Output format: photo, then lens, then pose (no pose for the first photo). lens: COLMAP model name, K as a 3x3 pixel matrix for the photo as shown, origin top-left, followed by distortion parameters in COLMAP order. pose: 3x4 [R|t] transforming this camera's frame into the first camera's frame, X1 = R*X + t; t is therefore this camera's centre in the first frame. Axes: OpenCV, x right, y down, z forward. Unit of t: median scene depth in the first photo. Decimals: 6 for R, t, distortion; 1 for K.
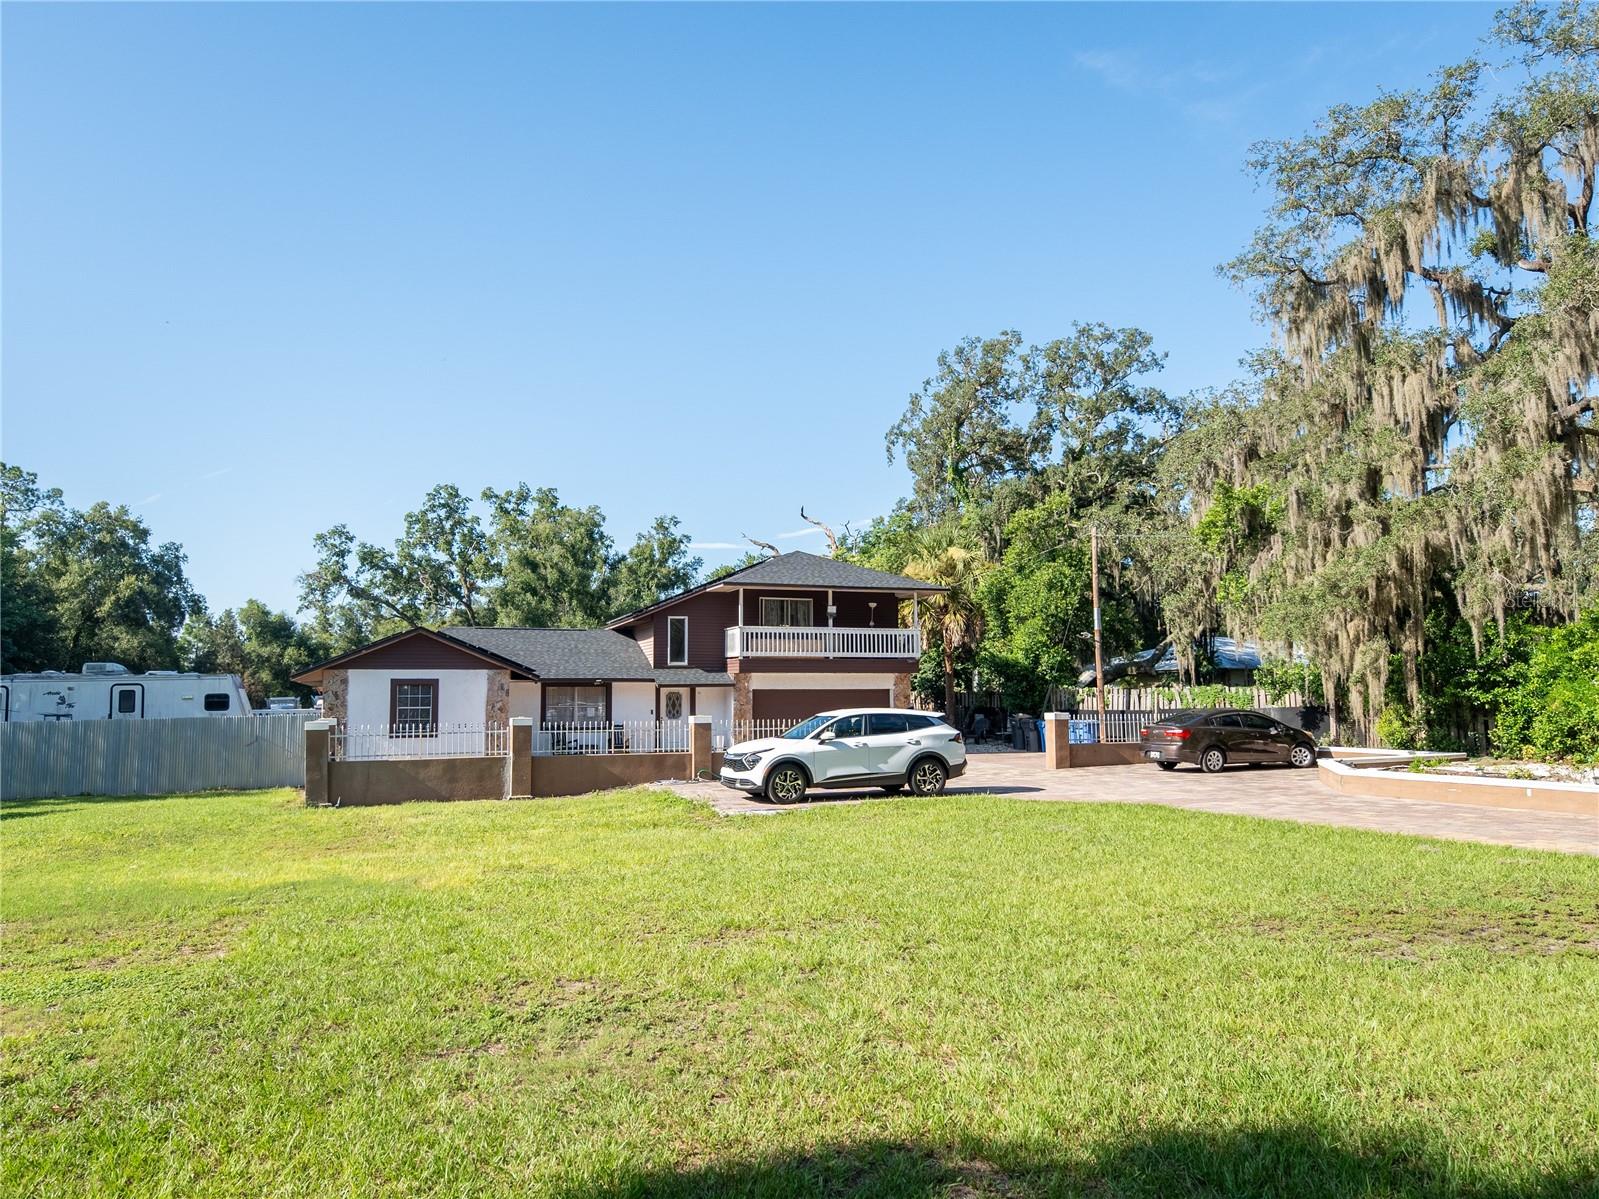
lens RADIAL K [[982.3, 0, 794.5], [0, 982.3, 608.4], [0, 0, 1]] dist [0.010105, 0.001040]
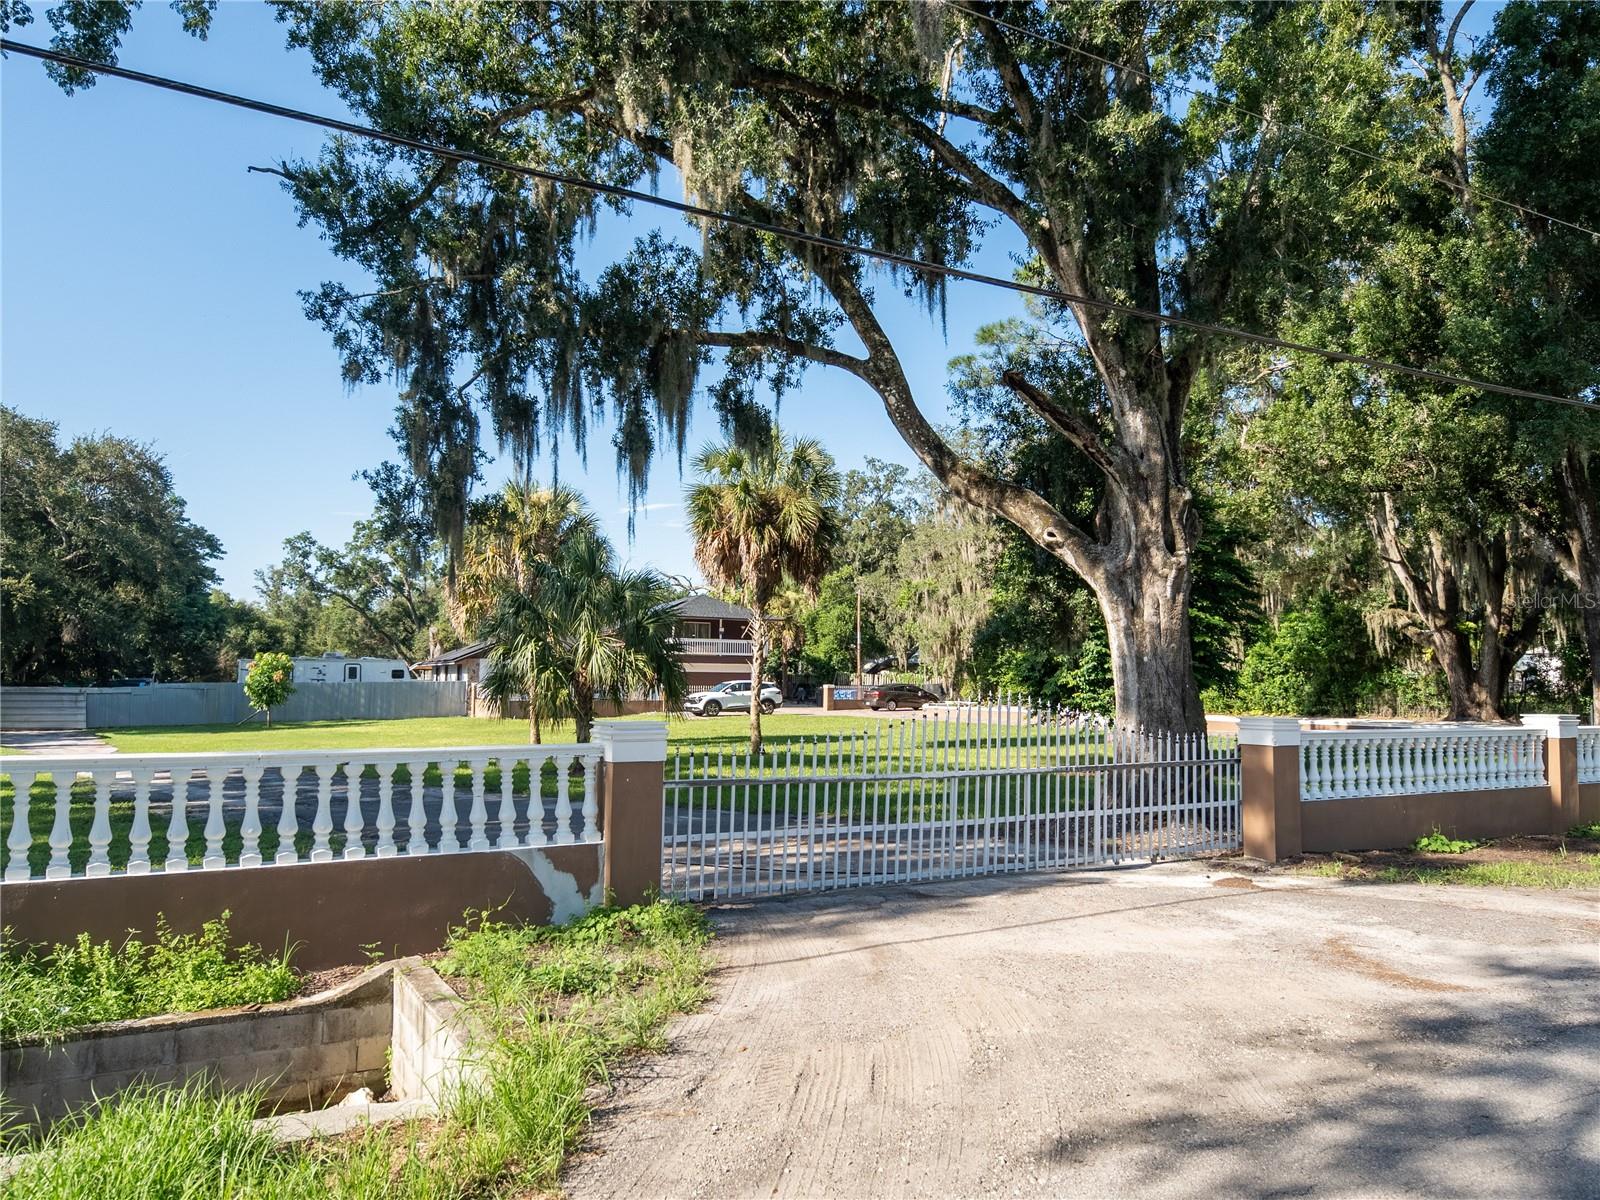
lens RADIAL K [[982.9, 0, 796.6], [0, 982.9, 601.2], [0, 0, 1]] dist [0.010105, 0.001040]
pose [[0.988823, 0.025323, 0.146930, -0.096138], [-0.026941, 0.999596, 0.009032, -0.072745], [-0.146642, -0.012889, 0.989106, -0.863552]]
